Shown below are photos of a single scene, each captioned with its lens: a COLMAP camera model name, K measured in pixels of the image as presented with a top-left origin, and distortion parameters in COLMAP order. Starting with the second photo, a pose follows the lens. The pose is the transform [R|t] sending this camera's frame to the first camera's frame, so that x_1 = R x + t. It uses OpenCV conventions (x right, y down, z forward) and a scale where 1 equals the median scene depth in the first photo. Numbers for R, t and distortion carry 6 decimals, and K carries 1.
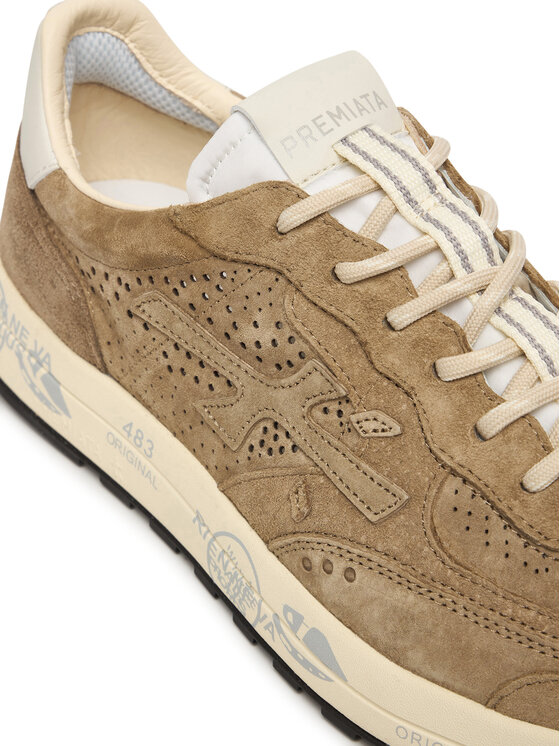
lens RADIAL K [[1942.8, 0, 280.1], [0, 1942.8, 372.9], [0, 0, 1]] dist [-0.158741, 0.000000]
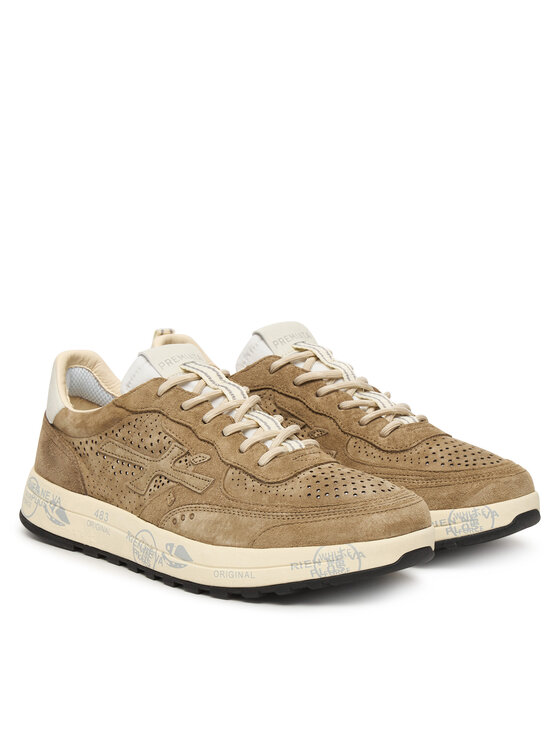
lens RADIAL K [[1671.3, 0, 280.0], [0, 1671.3, 373.1], [0, 0, 1]] dist [0.017835, 0.000000]
pose [[0.997595, -0.041872, 0.055243, 0.036911], [0.061962, 0.895933, -0.439846, 0.837593], [-0.031077, 0.442211, 0.896372, -0.905644]]
